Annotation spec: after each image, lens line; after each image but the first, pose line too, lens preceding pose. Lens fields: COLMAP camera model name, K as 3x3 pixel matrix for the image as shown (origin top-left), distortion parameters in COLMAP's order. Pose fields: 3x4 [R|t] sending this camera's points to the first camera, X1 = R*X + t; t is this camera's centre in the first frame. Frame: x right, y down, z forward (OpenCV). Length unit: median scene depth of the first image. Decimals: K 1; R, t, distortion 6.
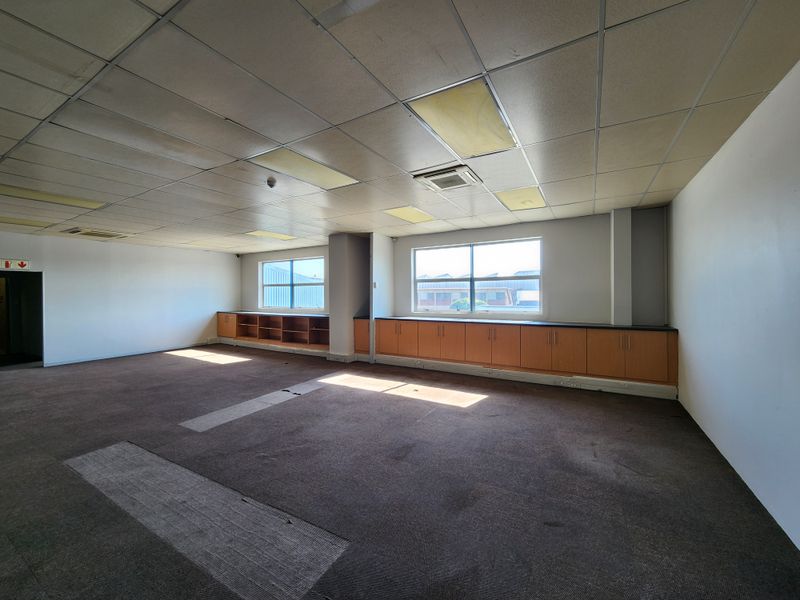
lens RADIAL K [[326.6, 0, 399.1], [0, 326.6, 295.9], [0, 0, 1]] dist [-0.000156, -0.000136]
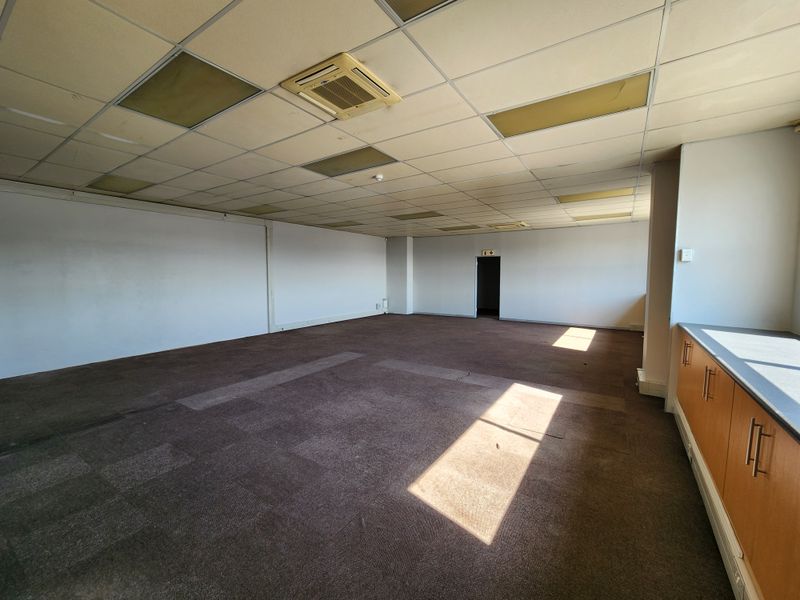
lens RADIAL K [[326.6, 0, 399.1], [0, 326.6, 295.9], [0, 0, 1]] dist [-0.000156, -0.000136]
pose [[-0.049534, 0.080063, -0.995558, 0.696025], [-0.010942, 0.996679, 0.080697, -0.013055], [0.998713, 0.014890, -0.048493, 0.990230]]
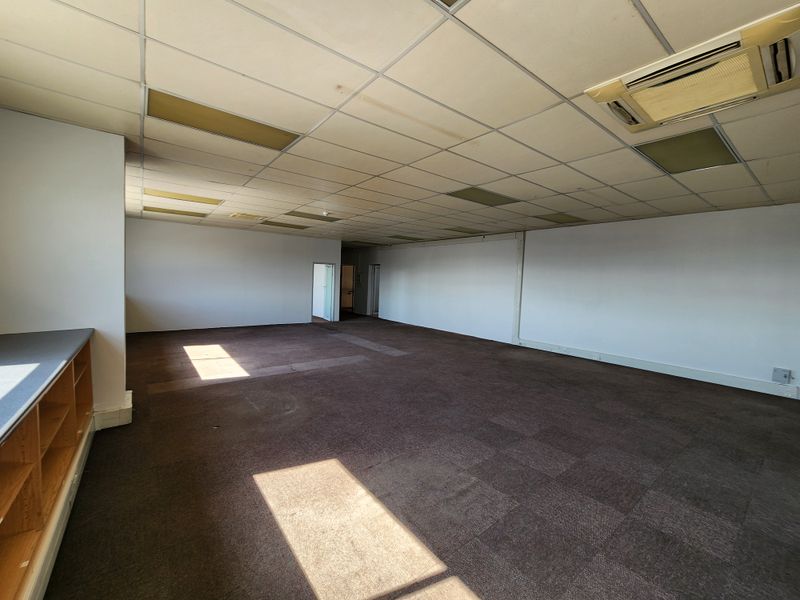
lens RADIAL K [[326.6, 0, 399.1], [0, 326.6, 295.9], [0, 0, 1]] dist [-0.000156, -0.000136]
pose [[-0.932663, -0.038828, 0.358654, -1.164651], [-0.020536, 0.998293, 0.054674, -0.013369], [-0.360165, 0.043627, -0.931868, 2.145319]]
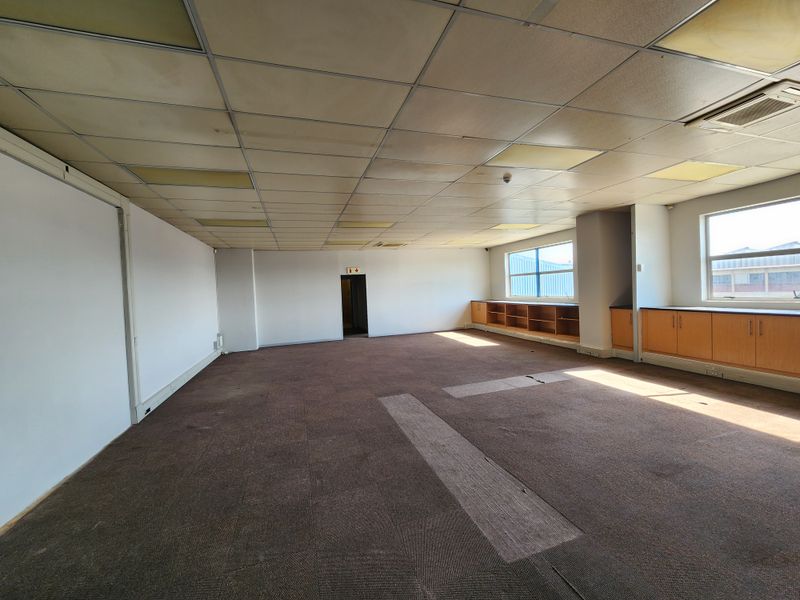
lens RADIAL K [[326.6, 0, 399.1], [0, 326.6, 295.9], [0, 0, 1]] dist [-0.000156, -0.000136]
pose [[0.743028, -0.010384, -0.669179, 0.044506], [0.031929, 0.999291, 0.019946, 0.002805], [0.668498, -0.036187, 0.742833, -0.031958]]
